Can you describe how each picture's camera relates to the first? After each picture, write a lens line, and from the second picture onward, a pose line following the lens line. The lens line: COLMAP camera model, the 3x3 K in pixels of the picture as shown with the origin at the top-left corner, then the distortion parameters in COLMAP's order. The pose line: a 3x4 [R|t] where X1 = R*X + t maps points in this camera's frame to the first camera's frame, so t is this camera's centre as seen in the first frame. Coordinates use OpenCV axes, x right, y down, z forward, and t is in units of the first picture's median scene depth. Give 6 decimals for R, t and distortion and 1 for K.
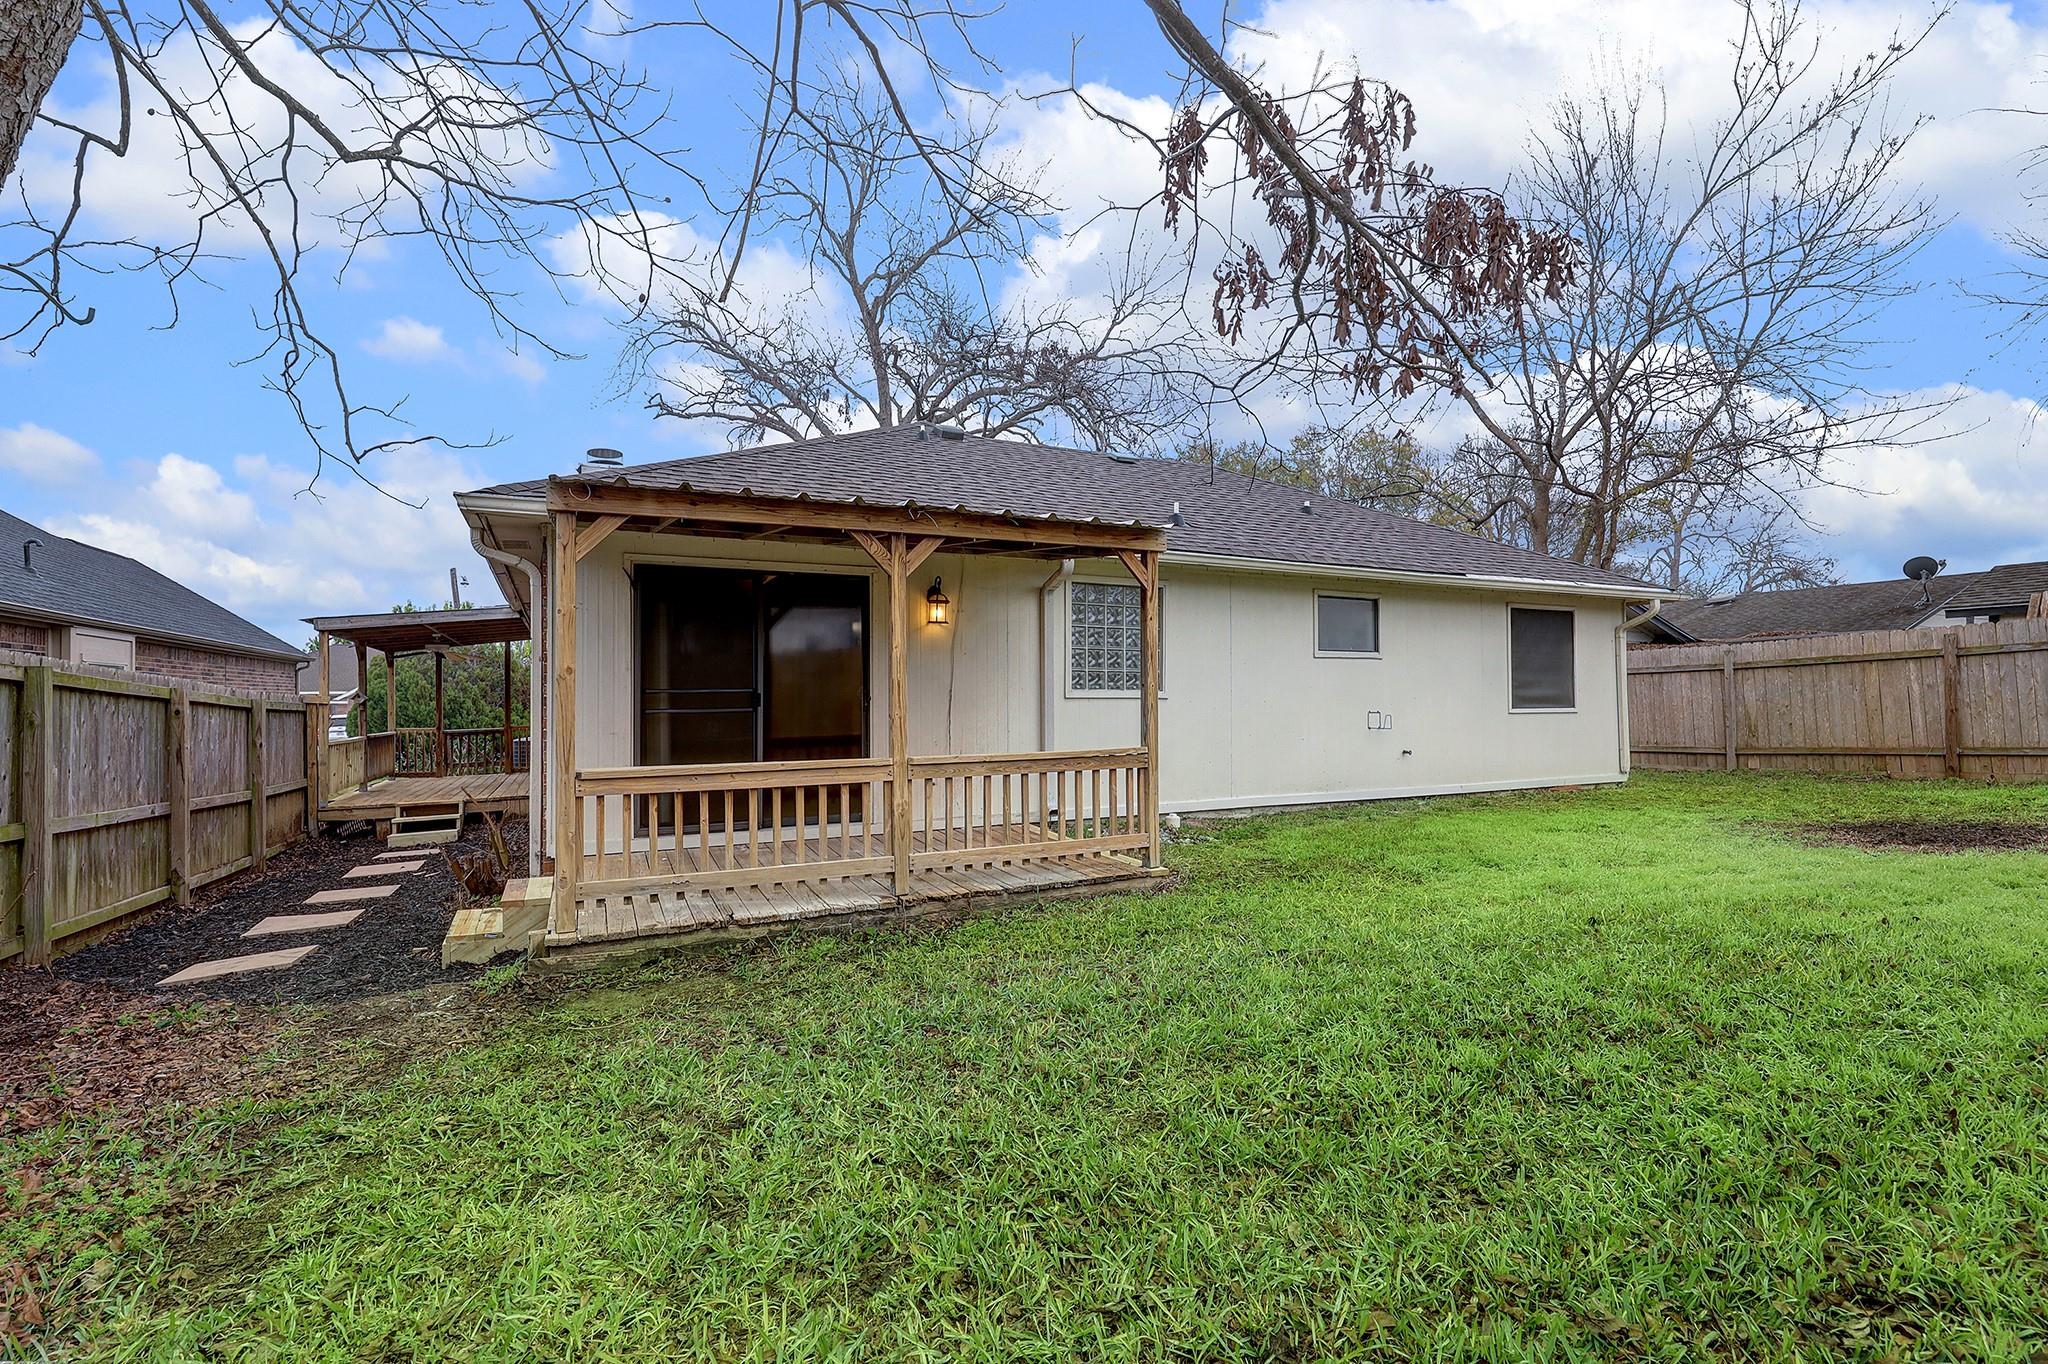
lens RADIAL K [[922.7, 0, 1023.1], [0, 922.7, 683.4], [0, 0, 1]] dist [0.004919, 0.000344]
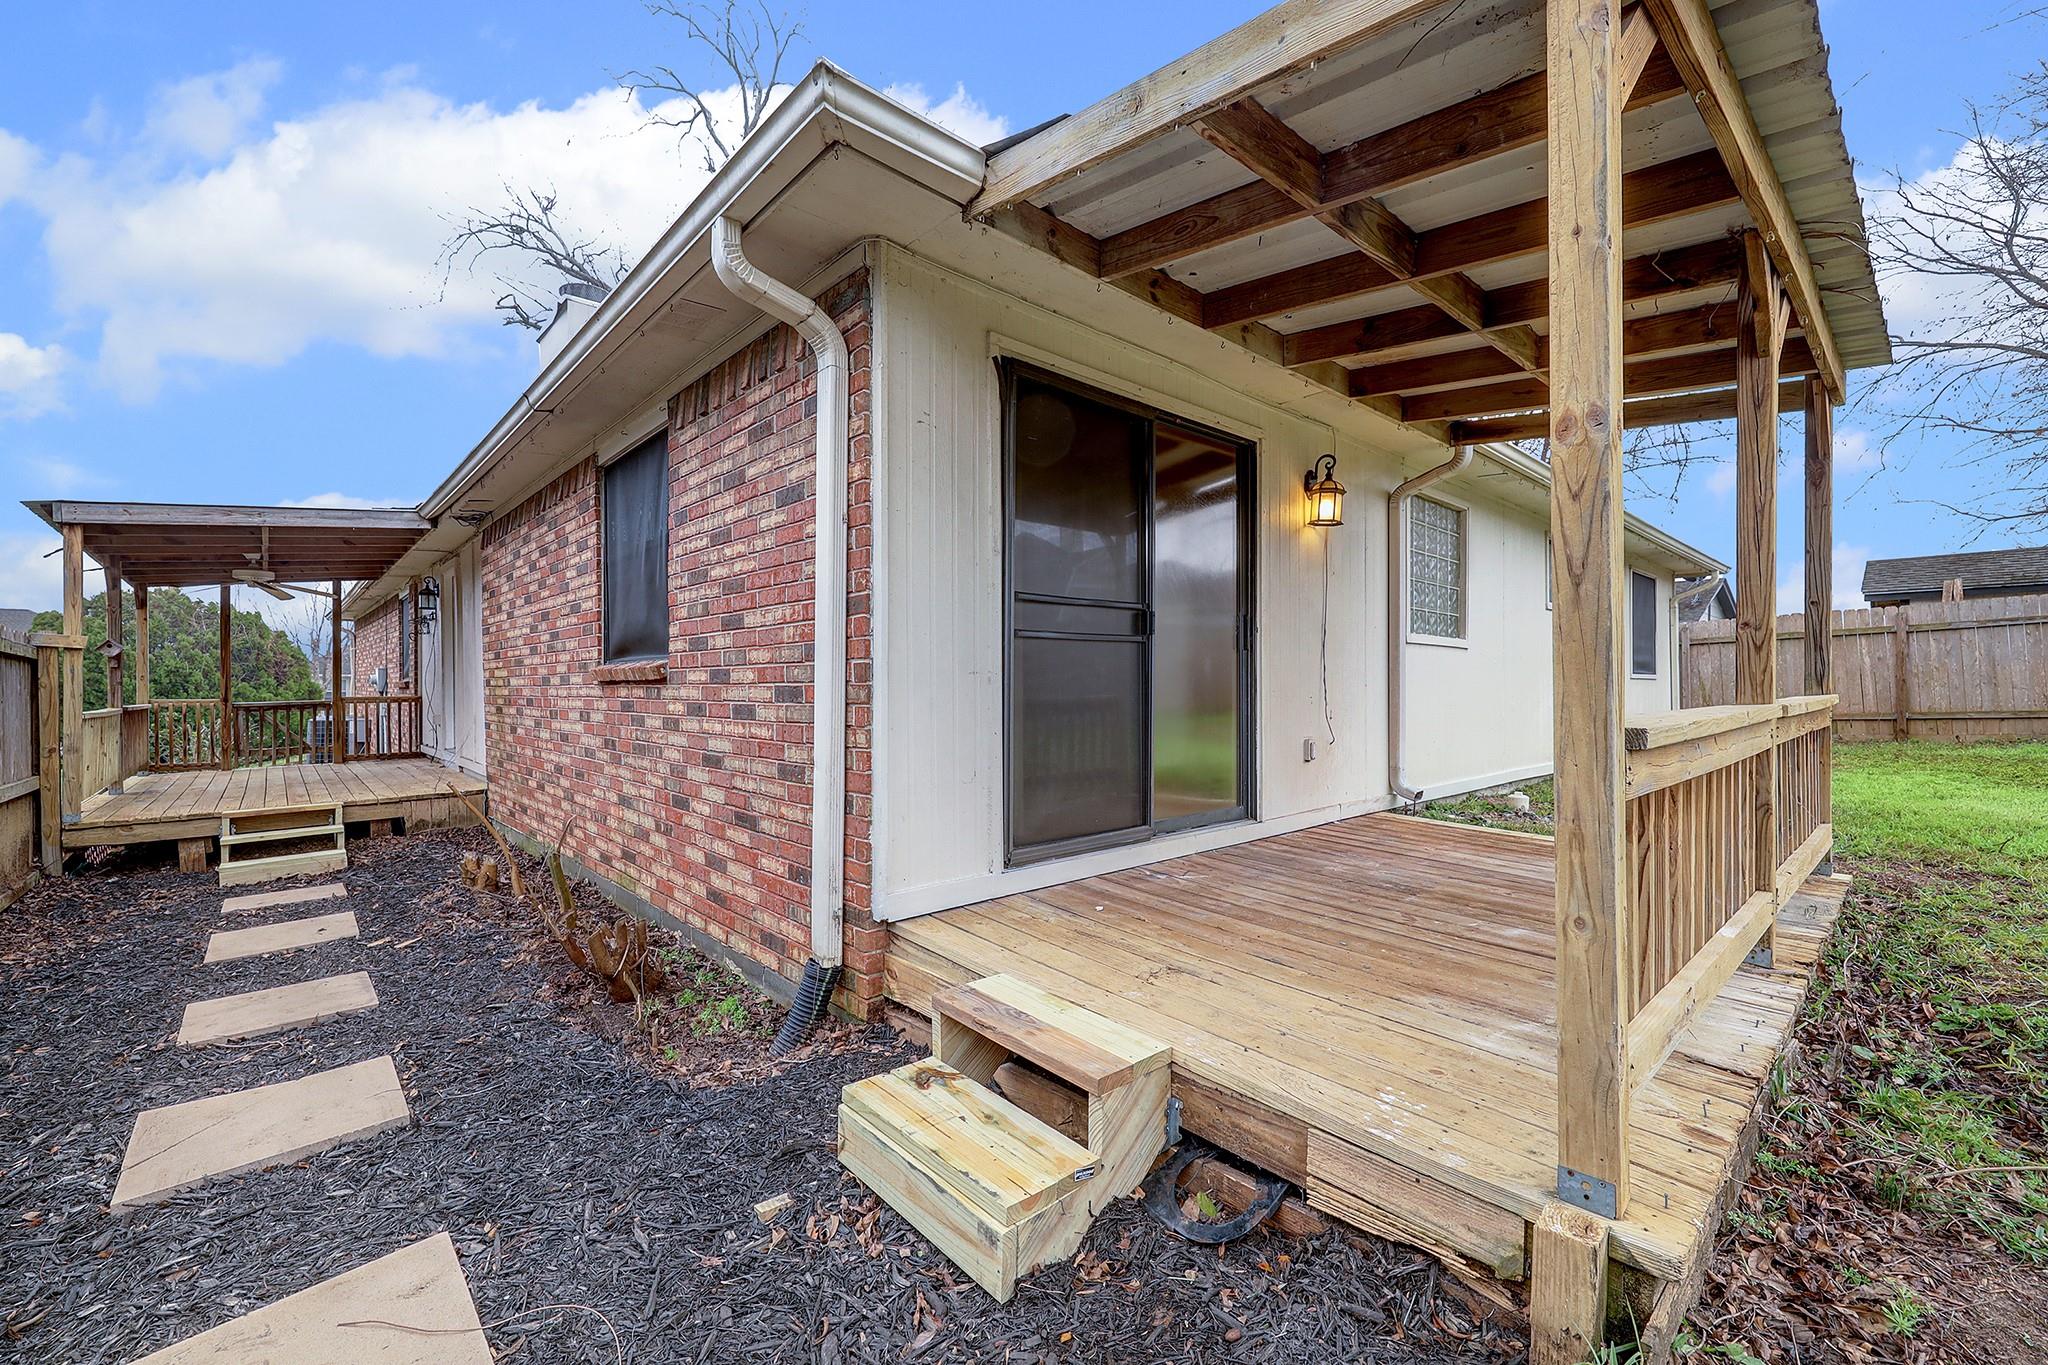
lens RADIAL K [[838.7, 0, 1027.2], [0, 838.7, 677.5], [0, 0, 1]] dist [0.003789, 0.000168]
pose [[0.960050, 0.008120, 0.279711, -0.315074], [-0.009736, 0.999943, 0.004390, 0.031739], [-0.279659, -0.006938, 0.960074, 0.308861]]
